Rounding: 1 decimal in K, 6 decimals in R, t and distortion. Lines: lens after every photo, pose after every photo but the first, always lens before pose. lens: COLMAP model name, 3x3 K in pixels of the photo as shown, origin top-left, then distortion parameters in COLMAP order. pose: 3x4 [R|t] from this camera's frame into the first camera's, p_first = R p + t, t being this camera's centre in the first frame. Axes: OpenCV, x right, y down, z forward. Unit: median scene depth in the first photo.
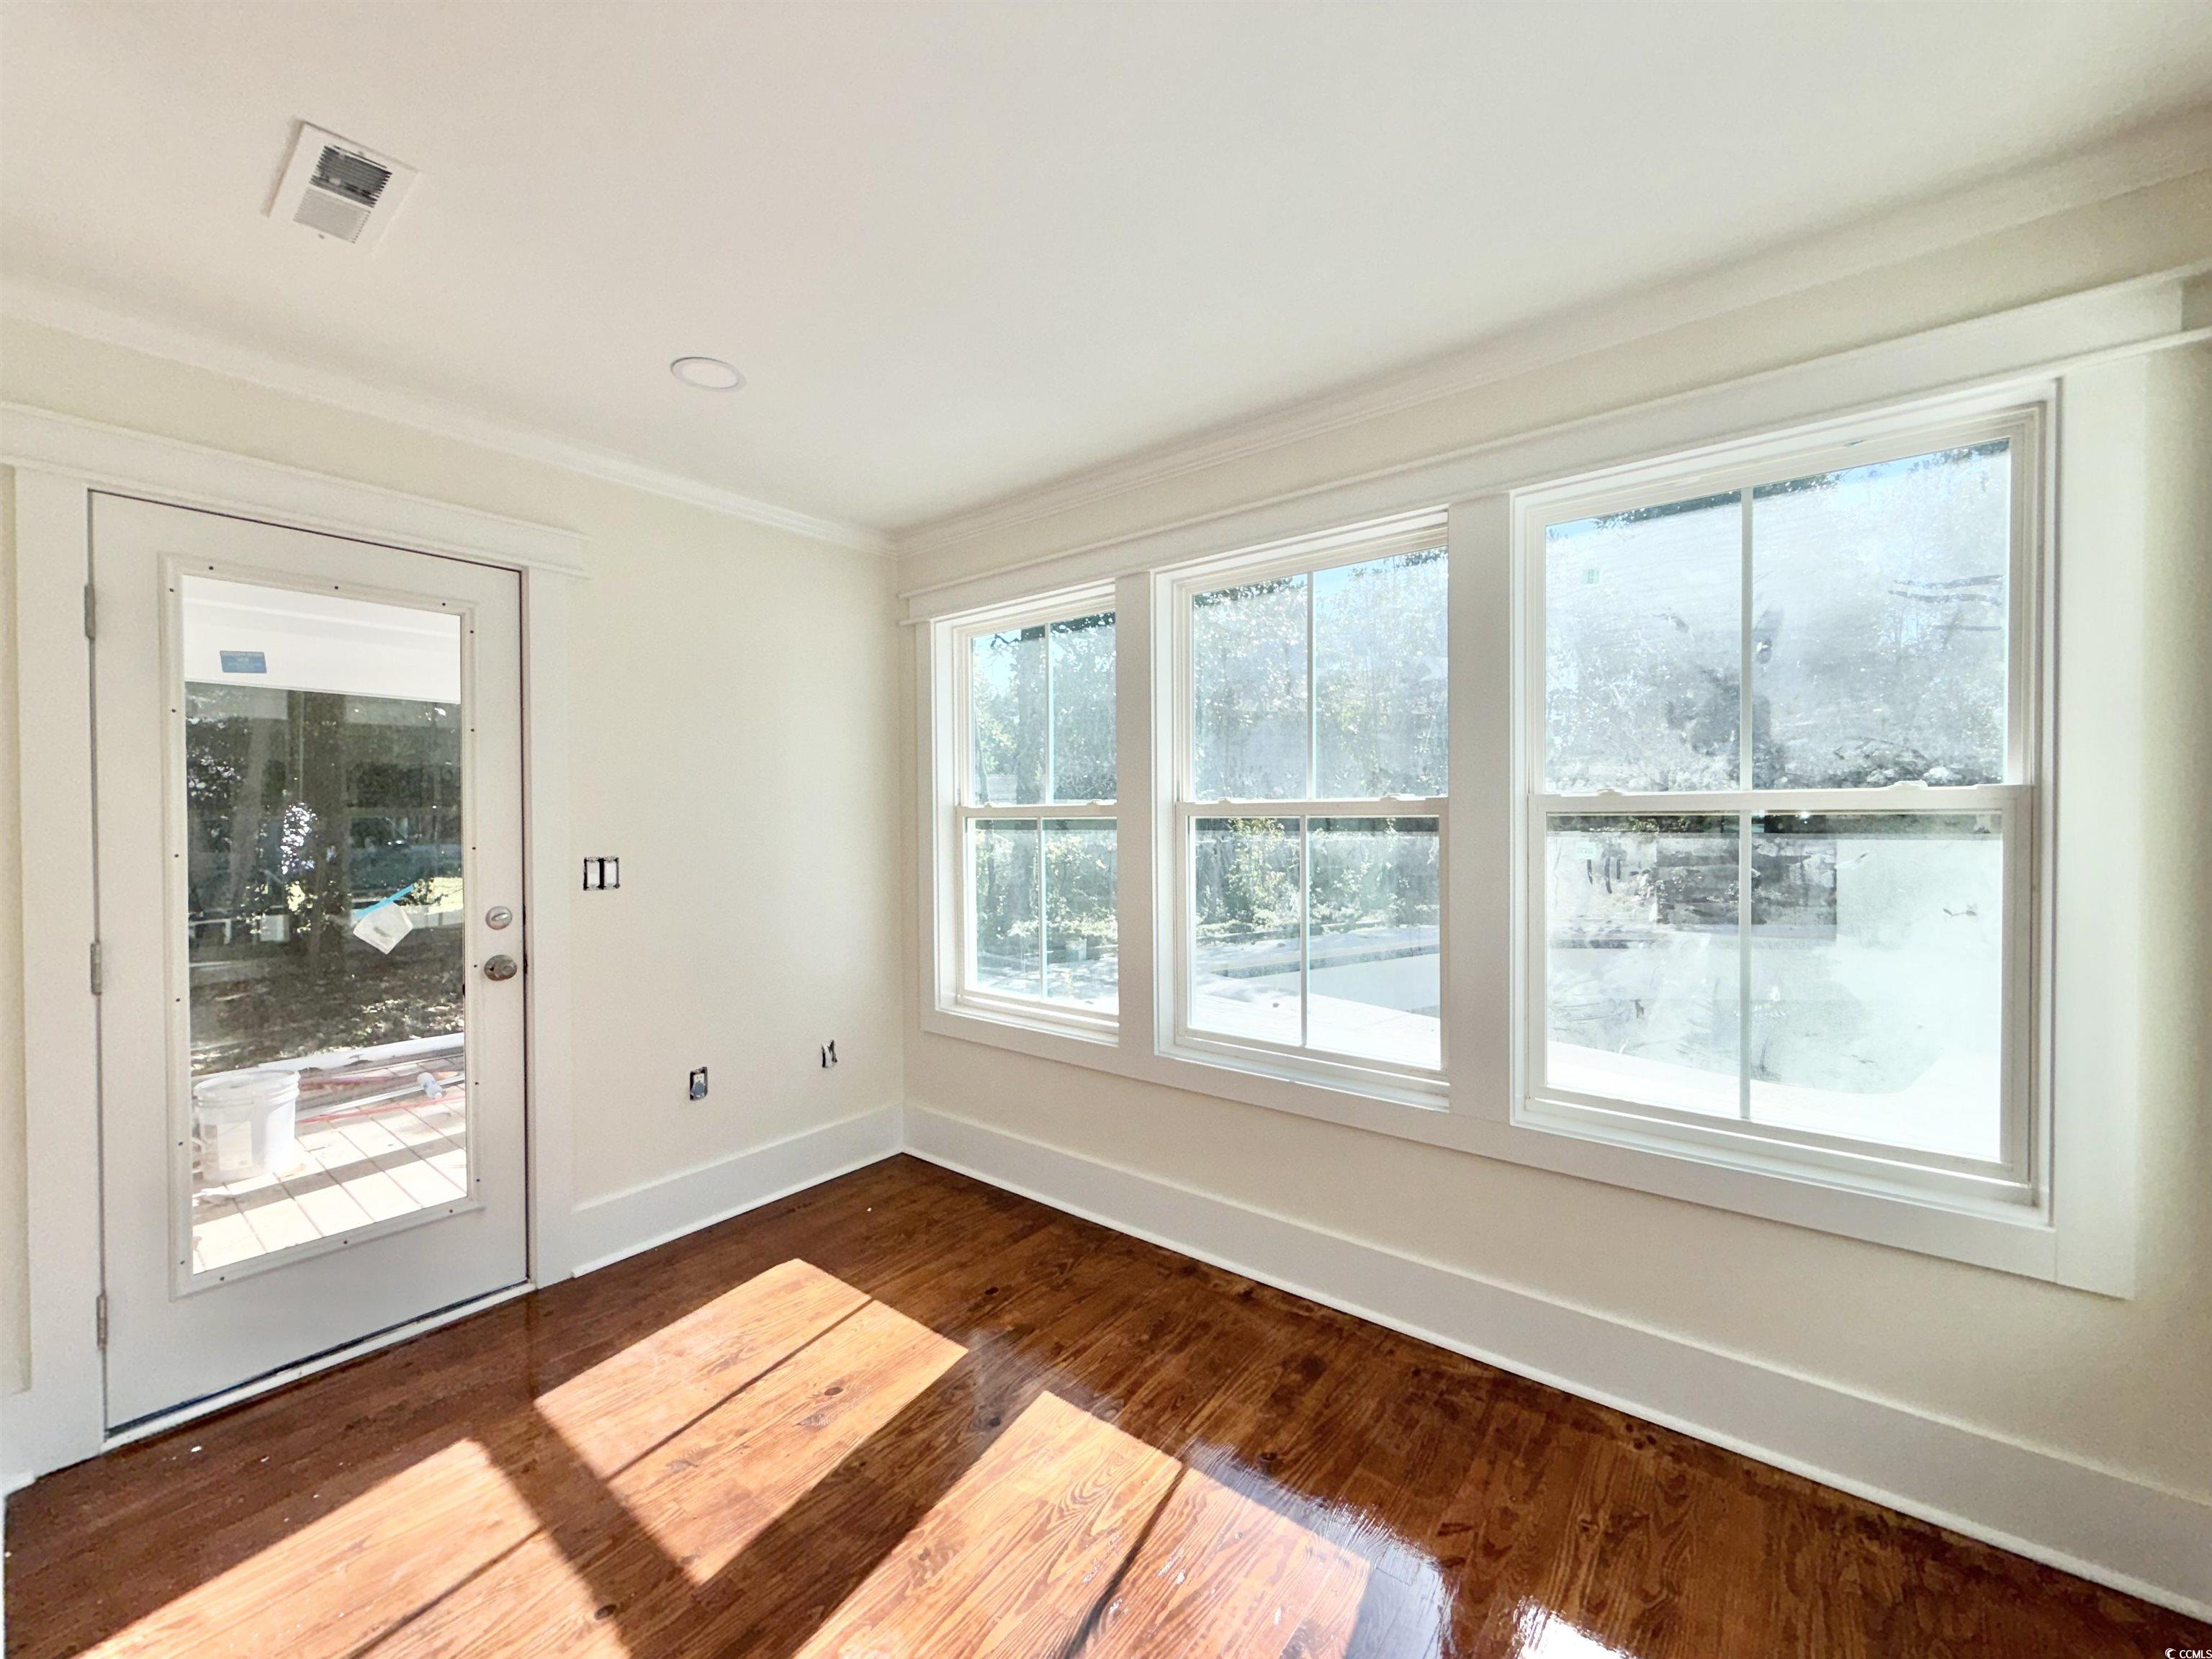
lens RADIAL K [[879.3, 0, 1090.4], [0, 879.3, 826.5], [0, 0, 1]] dist [0.003086, -0.000403]
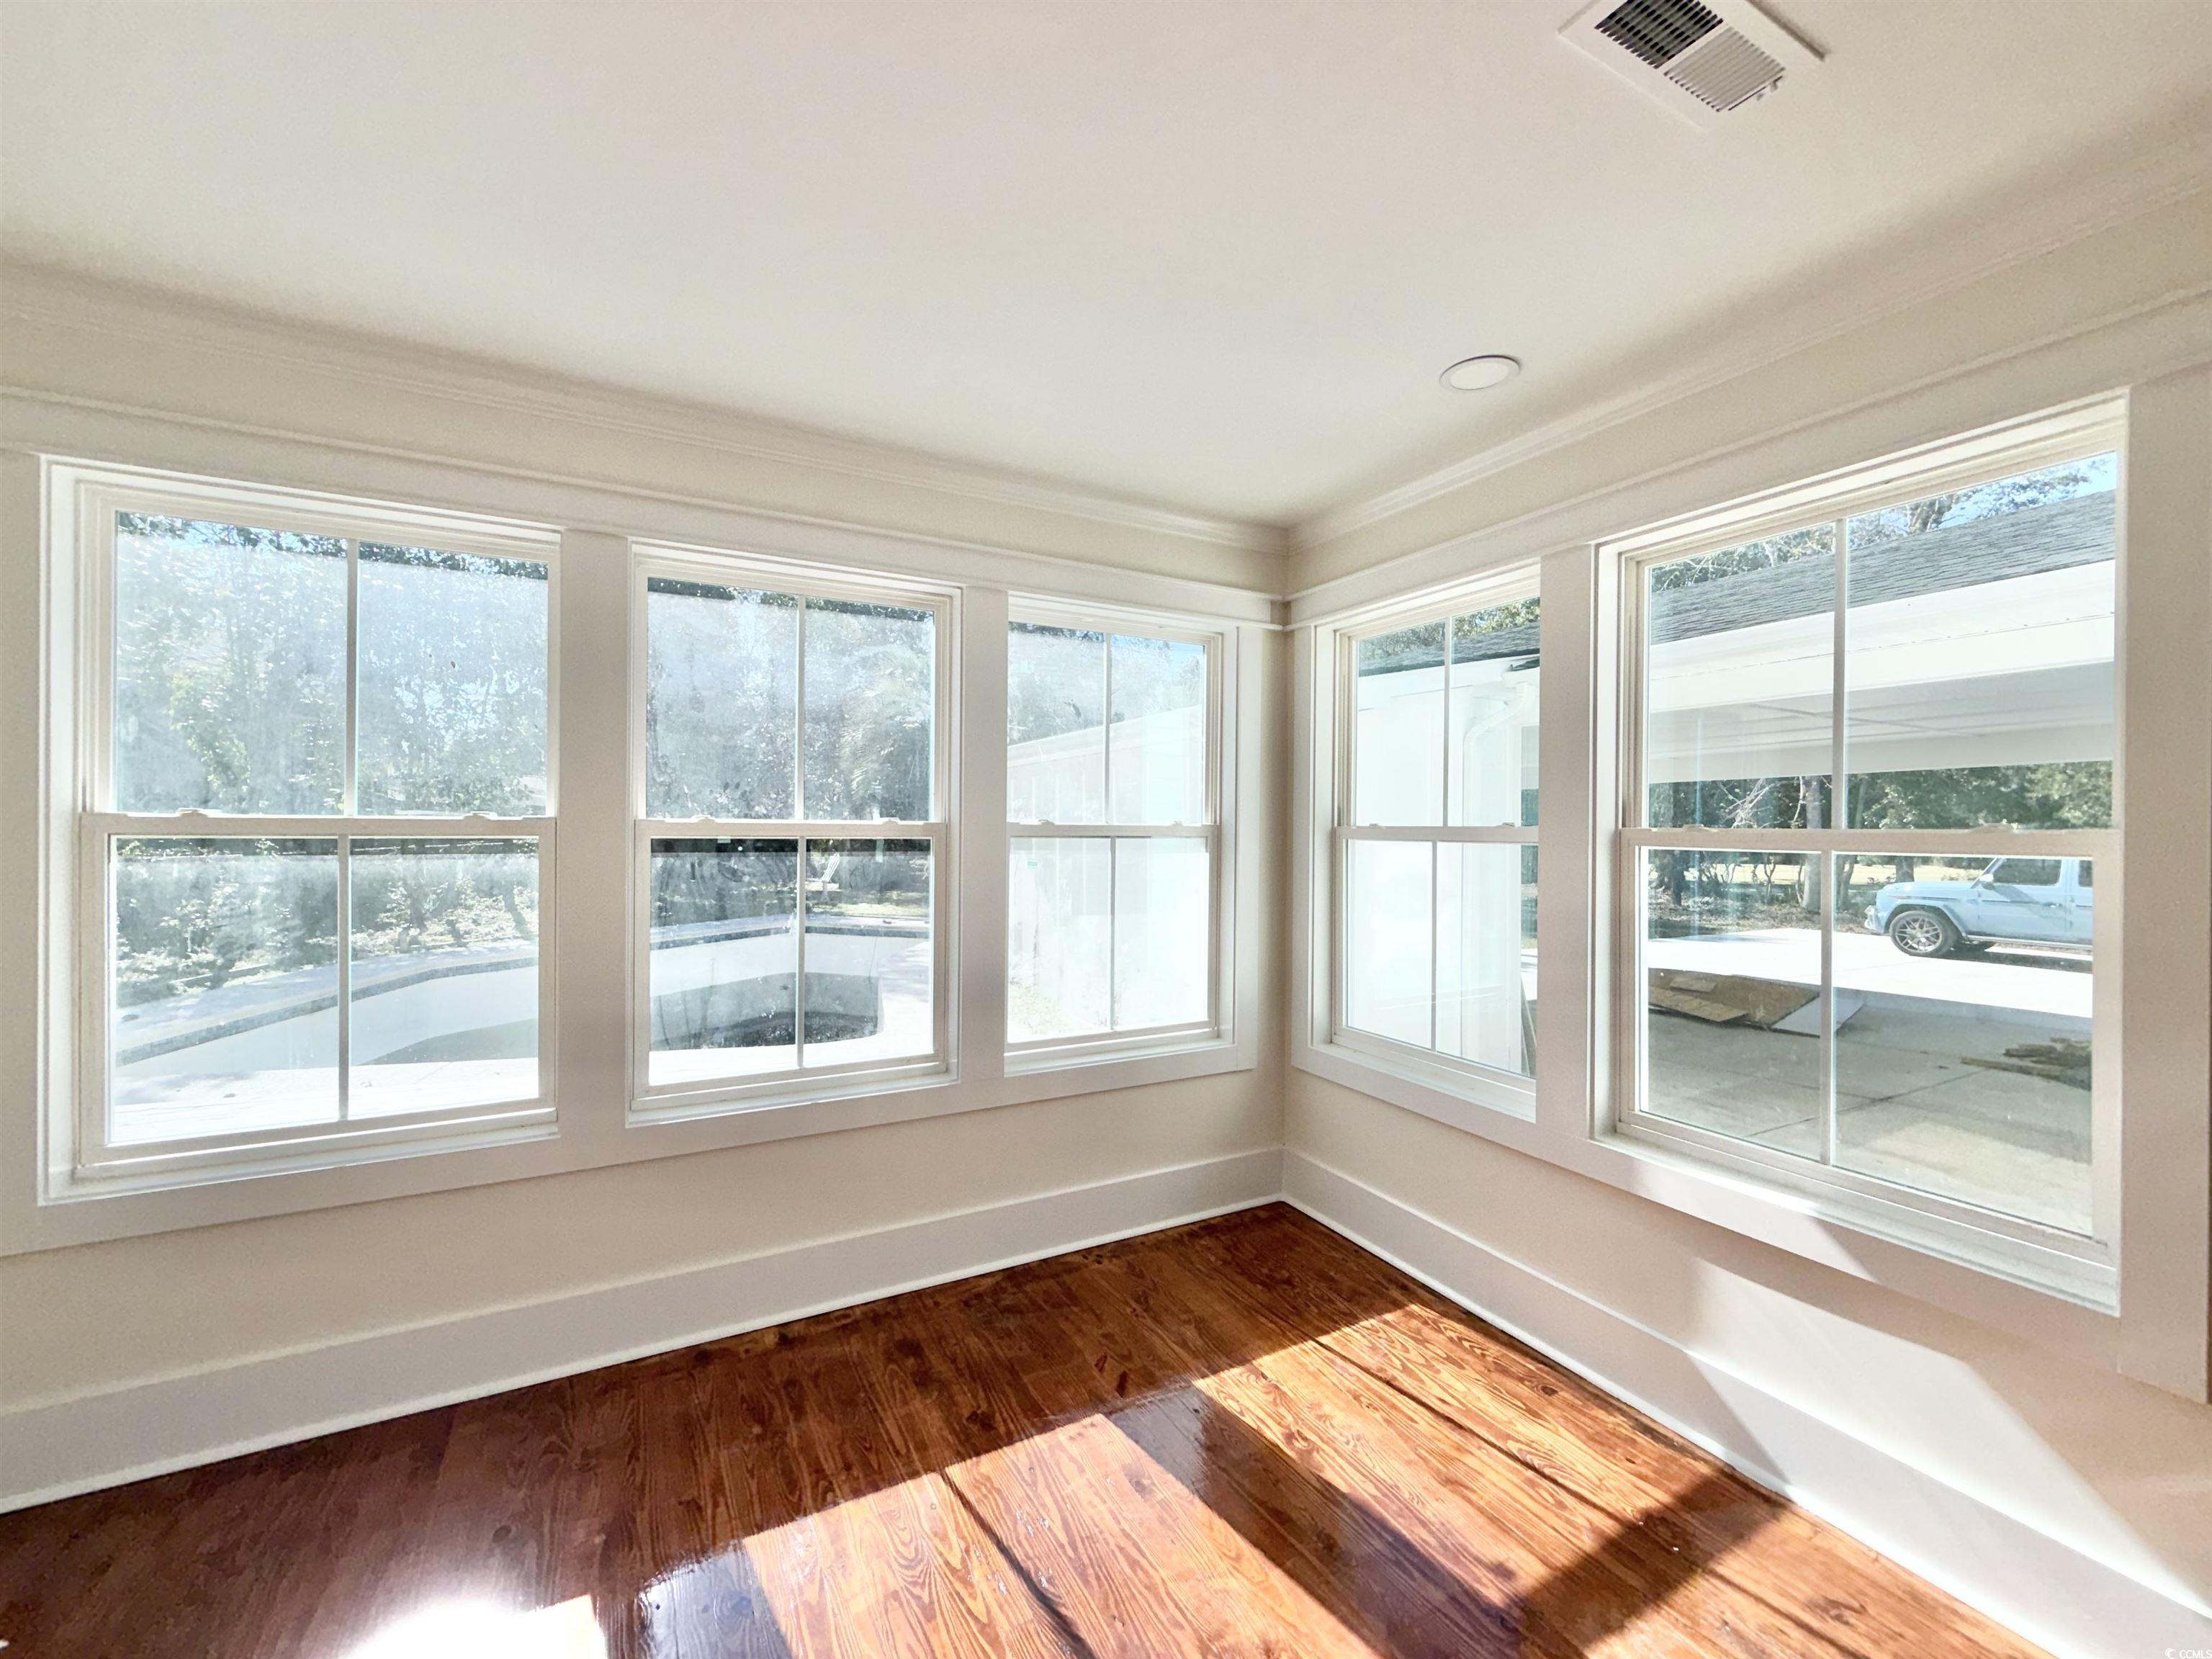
lens RADIAL K [[879.3, 0, 1086.8], [0, 879.3, 835.2], [0, 0, 1]] dist [0.003086, -0.000403]
pose [[0.399283, 0.010324, 0.916770, -0.655616], [0.002751, 0.999919, -0.012459, -0.000682], [-0.916824, 0.007497, 0.399222, 0.363618]]
